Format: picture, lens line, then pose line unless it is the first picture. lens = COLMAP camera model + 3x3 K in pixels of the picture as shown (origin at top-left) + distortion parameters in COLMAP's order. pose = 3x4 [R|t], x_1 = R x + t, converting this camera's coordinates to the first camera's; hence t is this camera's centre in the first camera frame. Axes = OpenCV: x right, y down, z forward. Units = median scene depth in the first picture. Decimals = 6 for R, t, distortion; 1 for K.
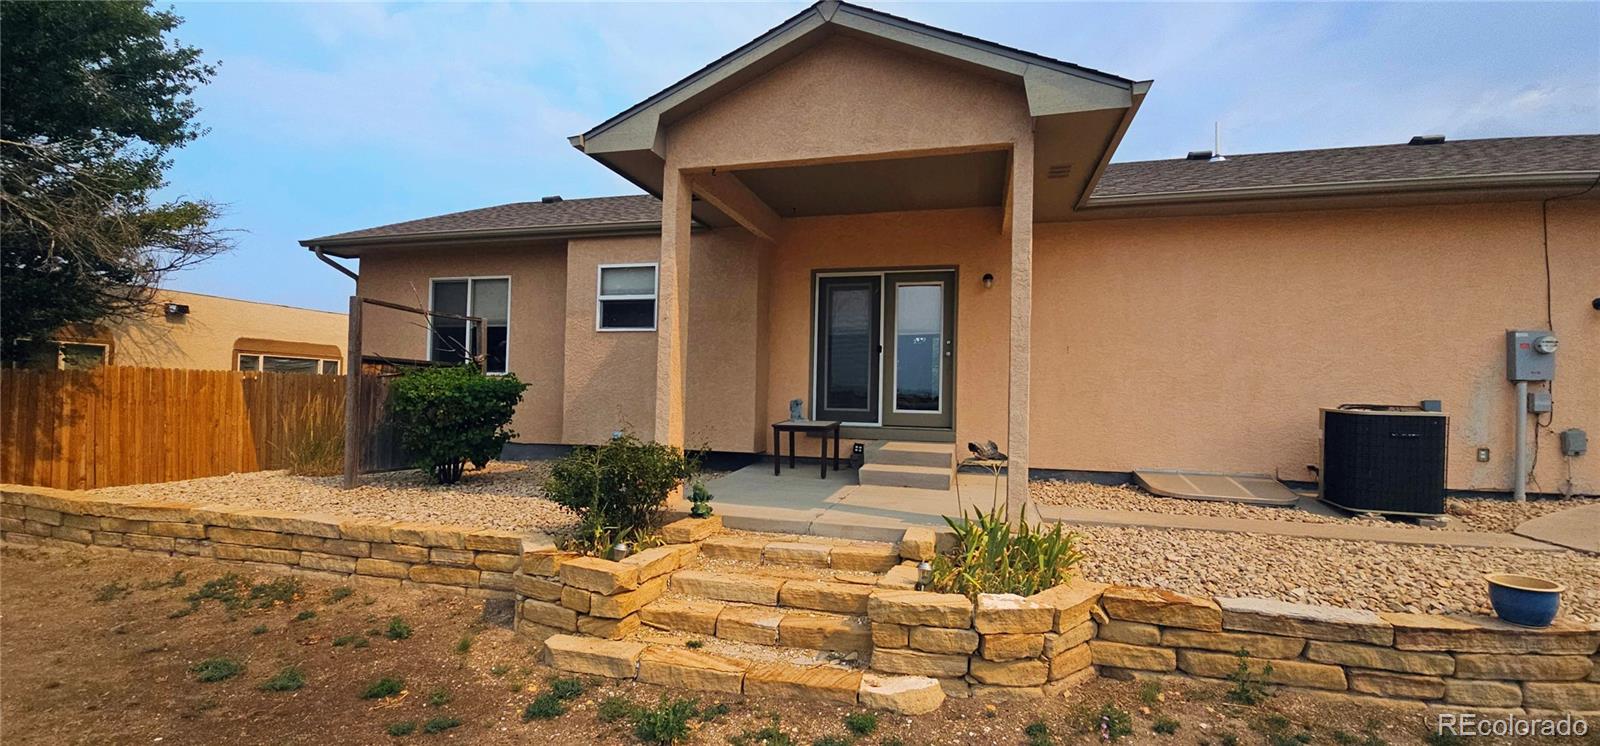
lens RADIAL K [[646.7, 0, 800.0], [0, 646.7, 373.0], [0, 0, 1]] dist [-0.009220, -0.000252]
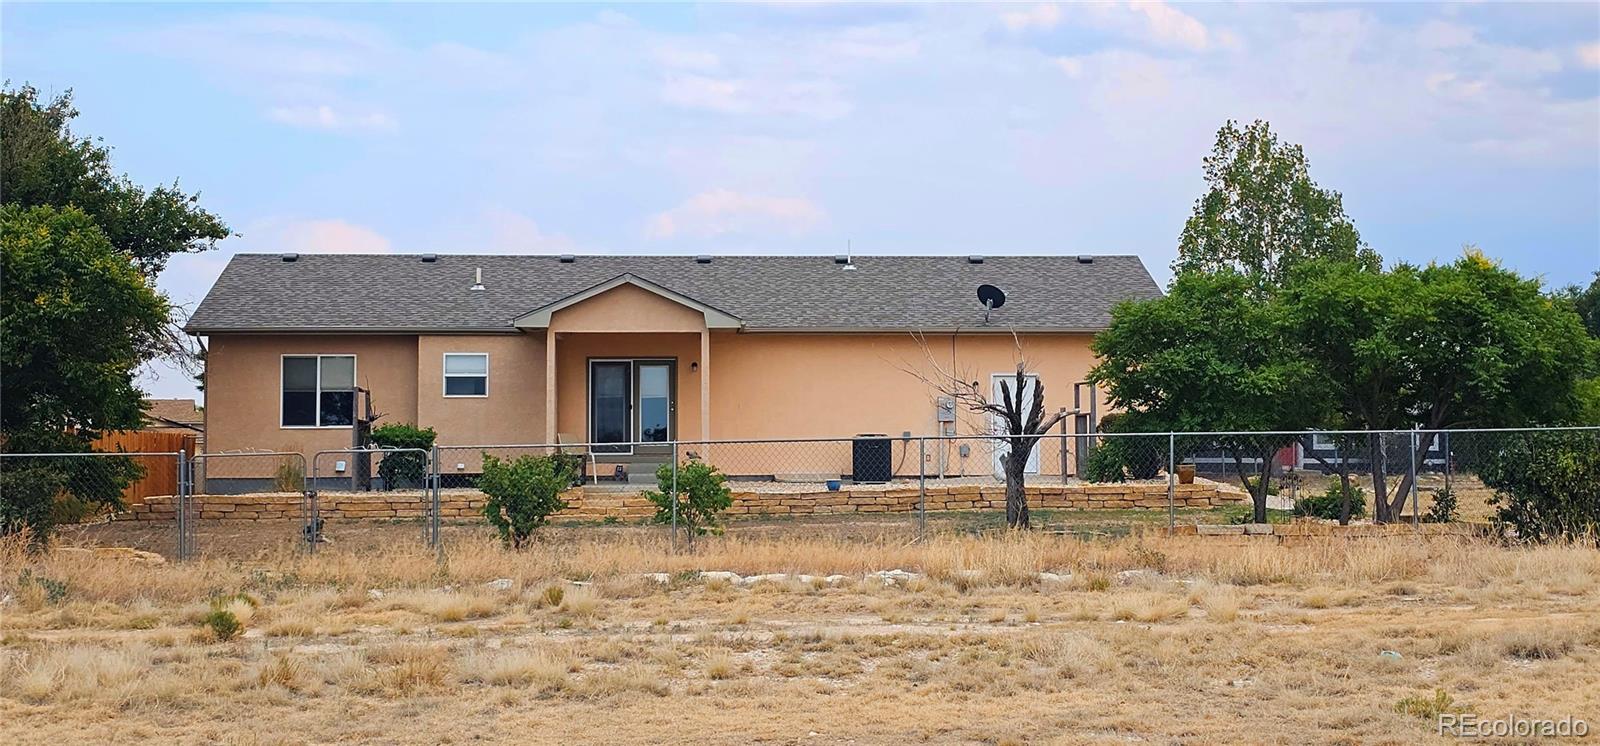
lens RADIAL K [[1165.0, 0, 800.0], [0, 1165.0, 373.0], [0, 0, 1]] dist [0.043059, -0.037668]
pose [[0.935311, -0.003540, 0.353808, -0.510749], [0.012403, 0.999663, -0.022788, -0.050013], [-0.353609, 0.025702, 0.935040, -1.875064]]
